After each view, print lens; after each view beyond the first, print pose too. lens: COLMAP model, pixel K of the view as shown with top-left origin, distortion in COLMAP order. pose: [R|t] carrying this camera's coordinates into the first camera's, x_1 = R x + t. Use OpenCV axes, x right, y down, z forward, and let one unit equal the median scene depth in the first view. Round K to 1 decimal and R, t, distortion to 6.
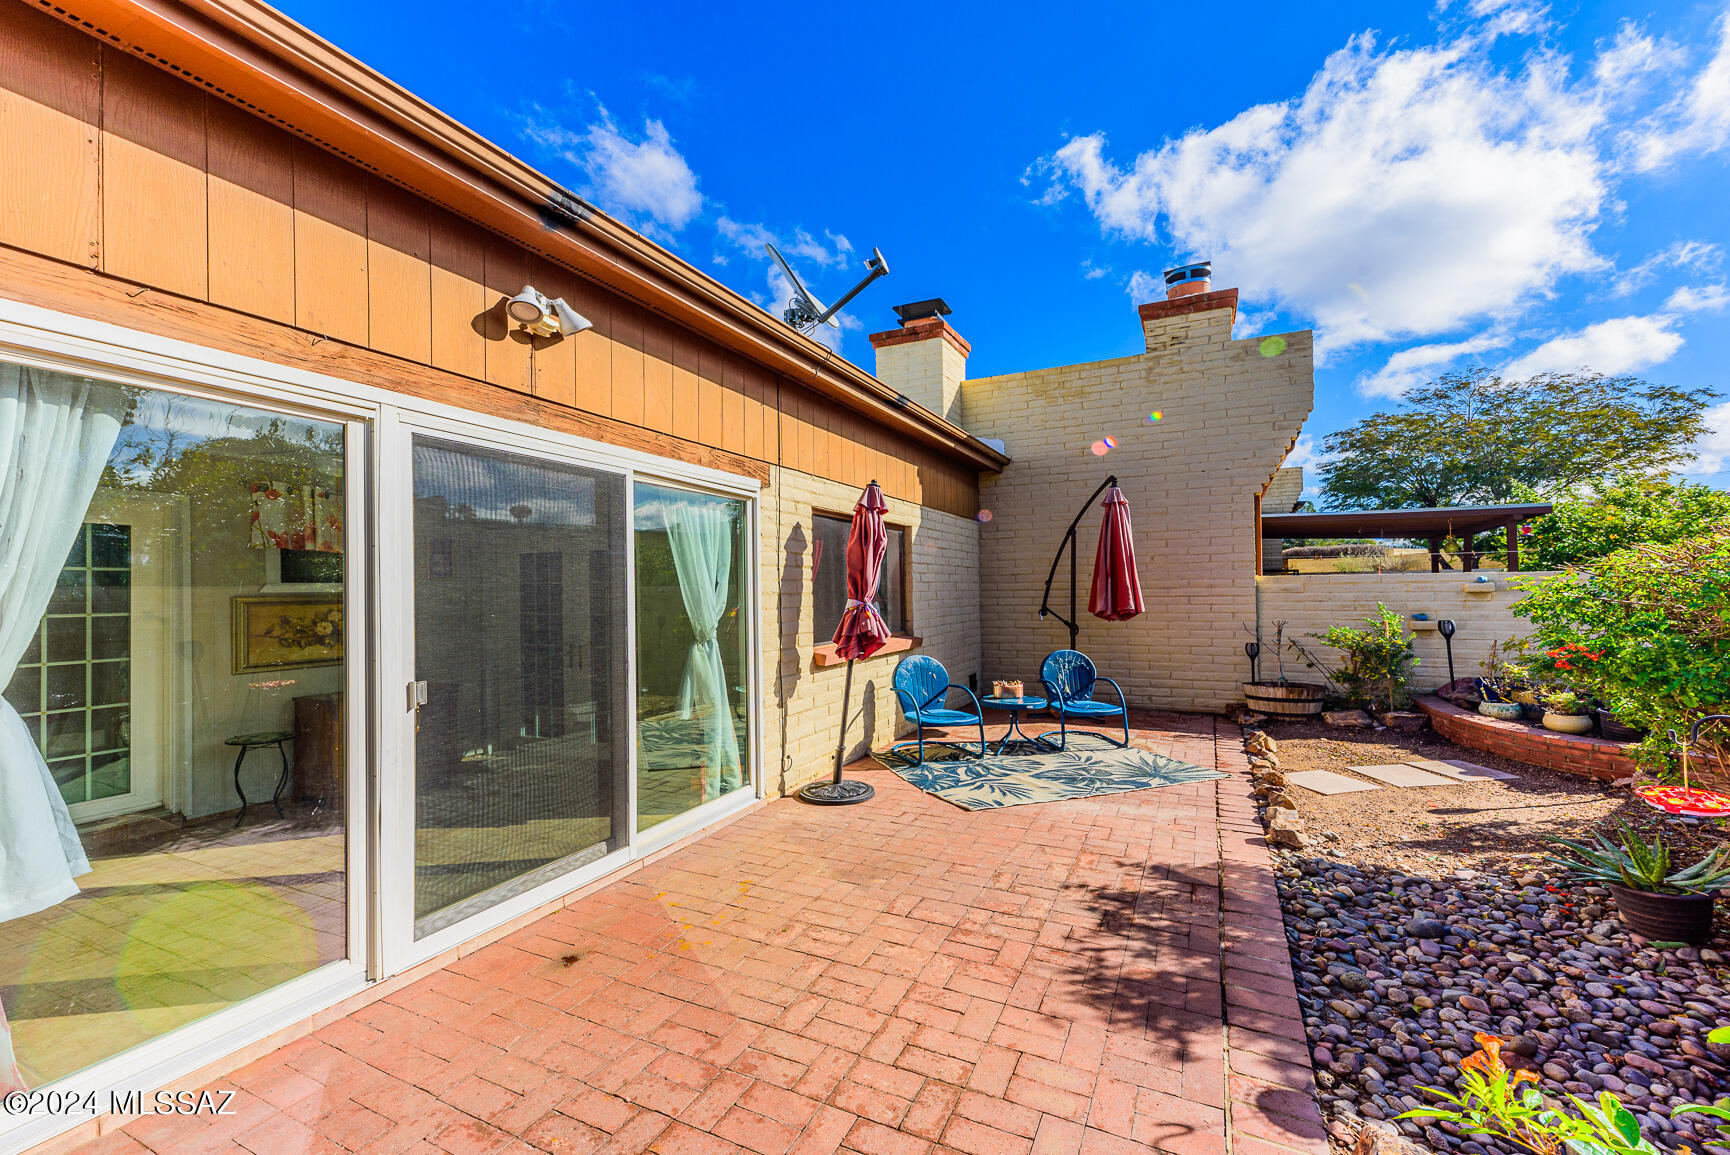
lens RADIAL K [[703.7, 0, 864.4], [0, 703.7, 579.3], [0, 0, 1]] dist [0.007721, -0.003988]
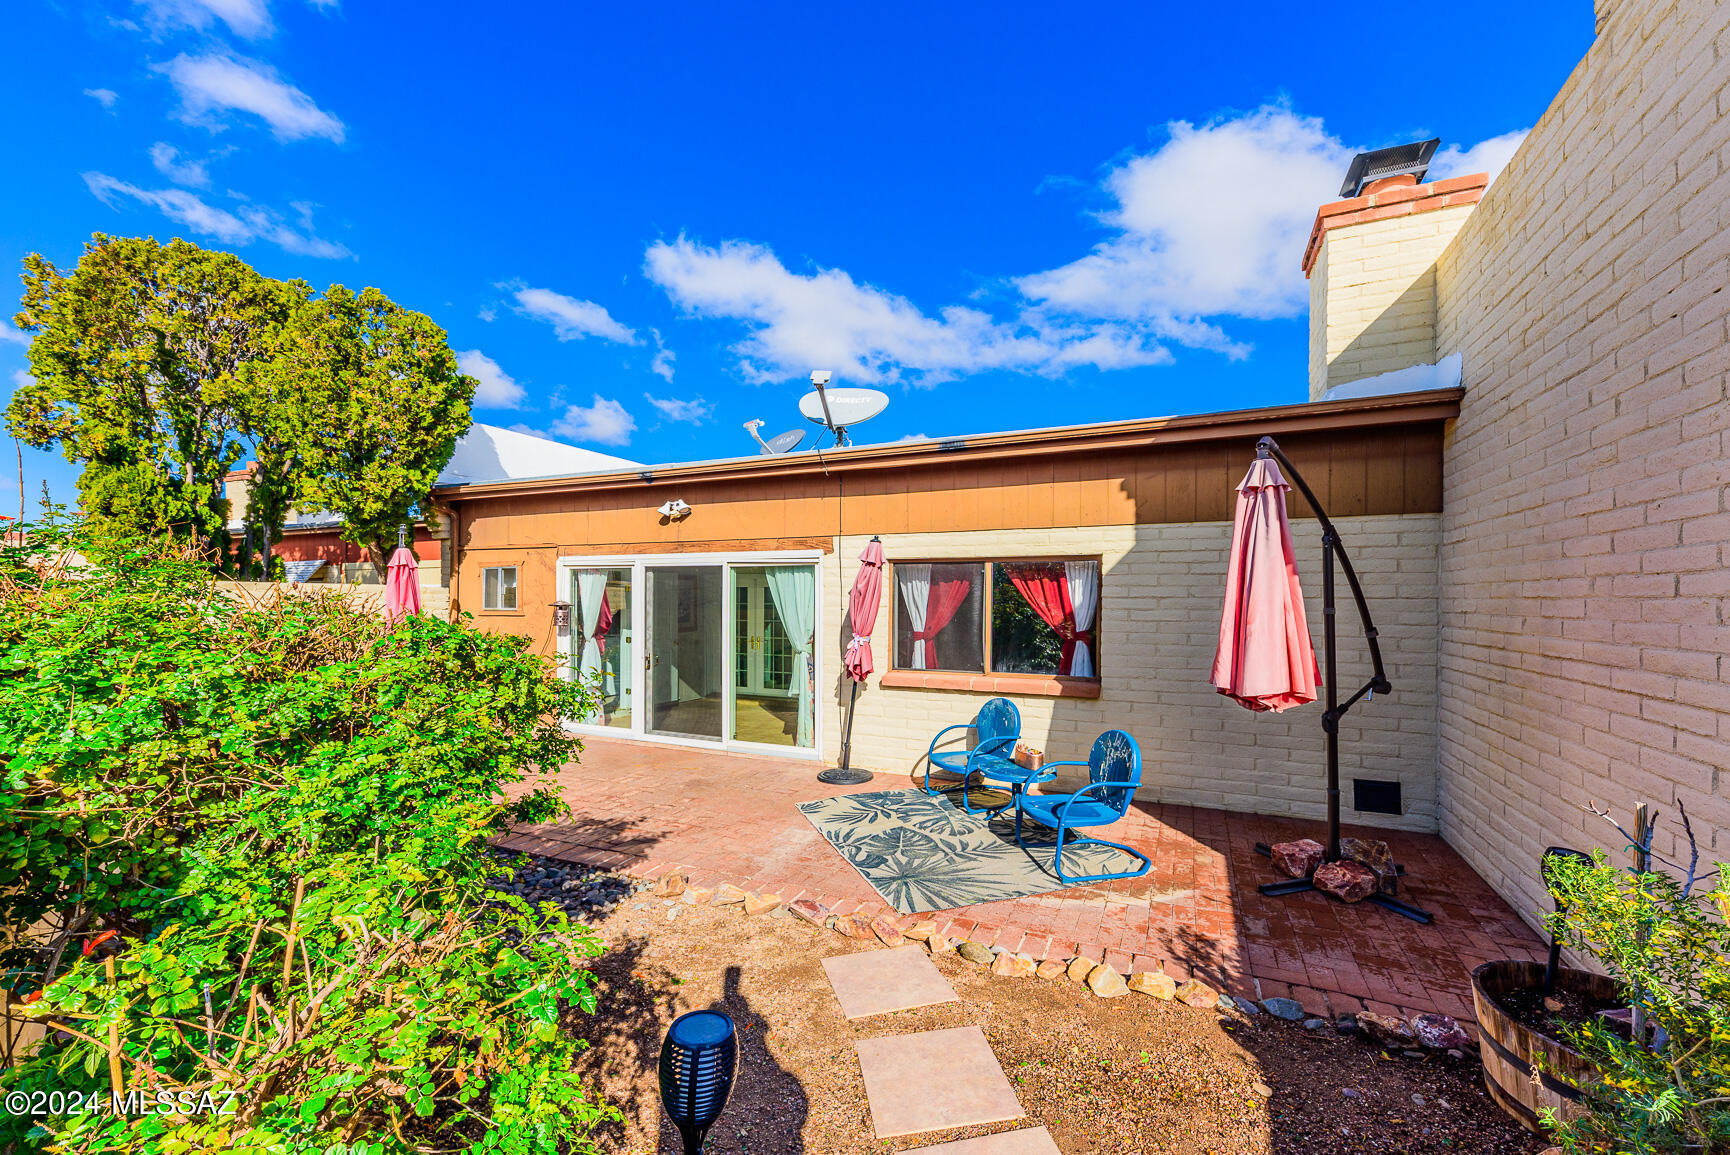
lens RADIAL K [[703.7, 0, 846.7], [0, 703.7, 607.7], [0, 0, 1]] dist [0.007721, -0.003988]
pose [[-0.007575, 0.003218, -0.999966, 1.356579], [0.008348, 0.999960, 0.003155, -0.020280], [0.999936, -0.008324, -0.007601, 1.081472]]
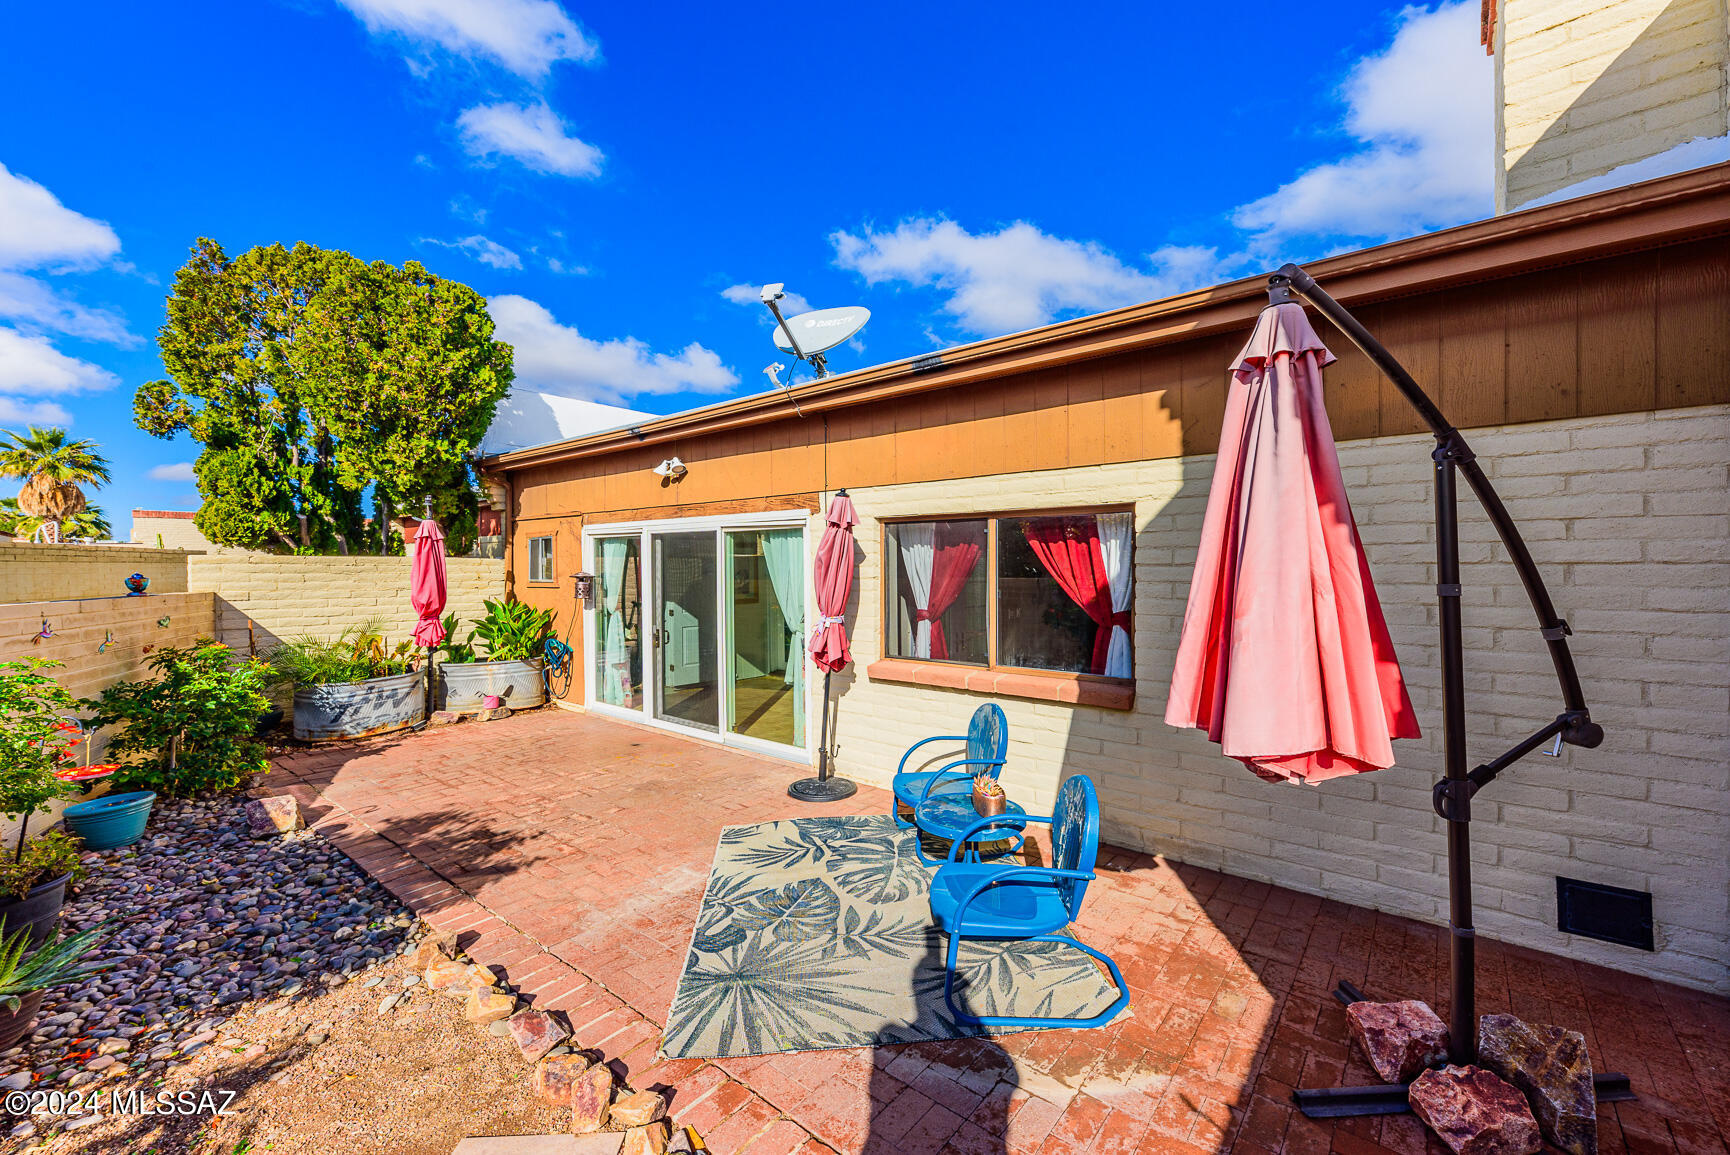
lens RADIAL K [[703.7, 0, 856.4], [0, 703.7, 576.1], [0, 0, 1]] dist [0.007721, -0.003988]
pose [[-0.248649, 0.007313, -0.968566, 1.035743], [0.014580, 0.999886, 0.003807, -0.025163], [0.968484, -0.013175, -0.248727, 1.399596]]
